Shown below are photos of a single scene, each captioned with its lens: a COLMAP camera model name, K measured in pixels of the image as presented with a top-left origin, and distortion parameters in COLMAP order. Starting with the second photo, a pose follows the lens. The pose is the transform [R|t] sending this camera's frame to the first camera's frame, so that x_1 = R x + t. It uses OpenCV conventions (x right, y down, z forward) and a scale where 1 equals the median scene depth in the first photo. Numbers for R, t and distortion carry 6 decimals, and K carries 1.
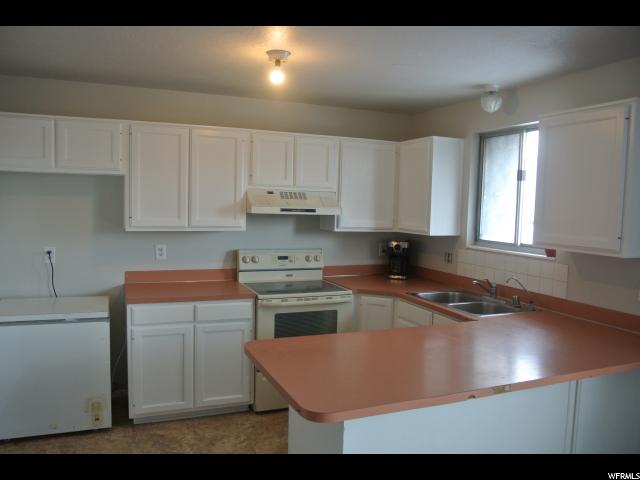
lens RADIAL K [[502.2, 0, 320.9], [0, 502.2, 240.2], [0, 0, 1]] dist [-0.068590, 0.012658]
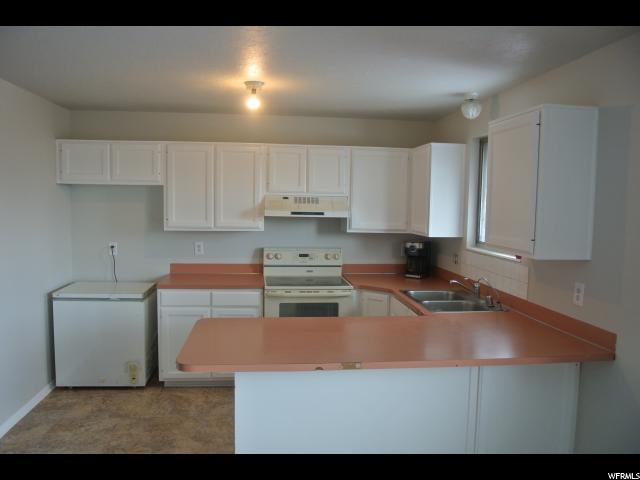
lens RADIAL K [[502.2, 0, 317.2], [0, 502.2, 239.5], [0, 0, 1]] dist [-0.068590, 0.012658]
pose [[0.960141, 0.012312, -0.279244, 0.321590], [-0.013461, 0.999907, -0.002196, 0.001723], [0.279191, 0.005868, 0.960218, -0.088718]]
